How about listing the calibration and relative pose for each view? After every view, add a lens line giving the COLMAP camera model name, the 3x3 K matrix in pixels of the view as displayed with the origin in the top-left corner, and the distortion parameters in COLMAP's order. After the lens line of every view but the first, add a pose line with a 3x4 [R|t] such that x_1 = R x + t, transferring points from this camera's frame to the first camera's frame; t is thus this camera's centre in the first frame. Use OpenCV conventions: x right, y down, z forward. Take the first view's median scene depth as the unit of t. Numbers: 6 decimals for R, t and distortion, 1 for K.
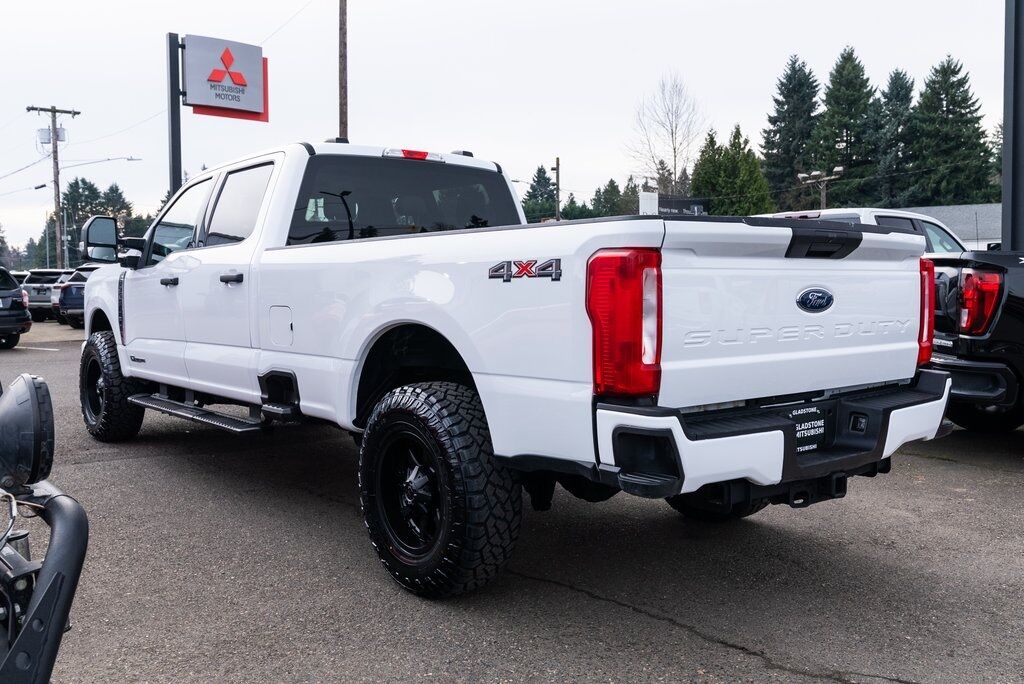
lens RADIAL K [[939.8, 0, 514.1], [0, 939.8, 339.5], [0, 0, 1]] dist [0.000928, 0.000000]
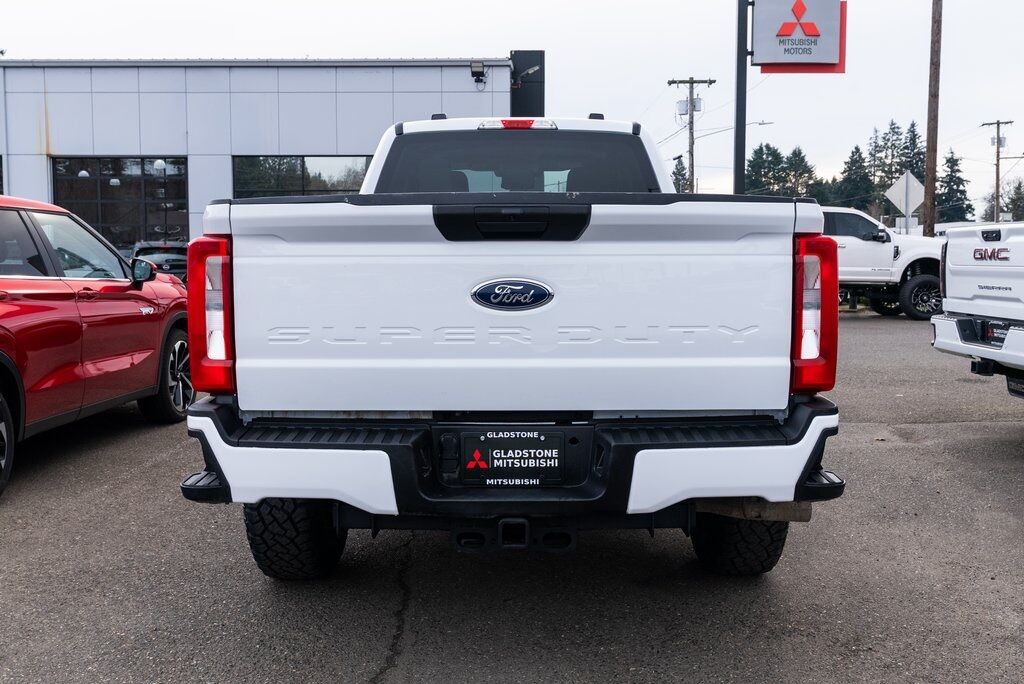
lens RADIAL K [[1007.3, 0, 510.8], [0, 1007.3, 343.3], [0, 0, 1]] dist [-0.000664, 0.000000]
pose [[0.770862, 0.057519, -0.634400, 0.126377], [-0.036642, 0.998270, 0.045986, -0.005909], [0.635947, -0.012203, 0.771636, 0.052322]]
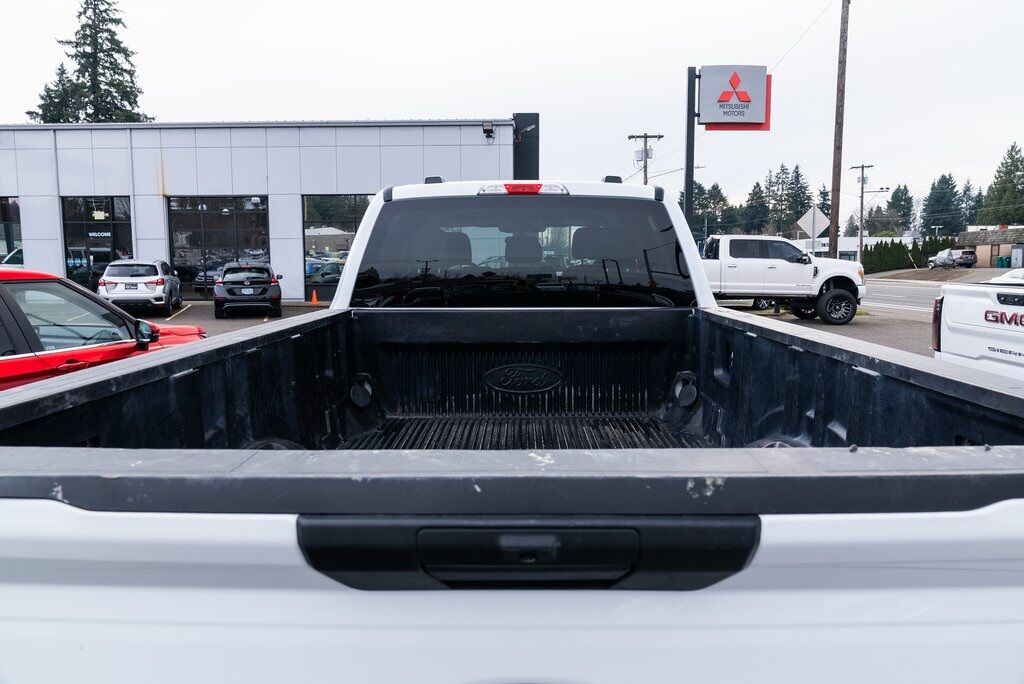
lens RADIAL K [[699.9, 0, 512.1], [0, 699.9, 342.0], [0, 0, 1]] dist [-0.029840, 0.014483]
pose [[0.769686, 0.075671, -0.633922, 0.065877], [-0.033788, 0.996387, 0.077915, -0.026265], [0.637528, -0.038551, 0.769462, 0.123799]]
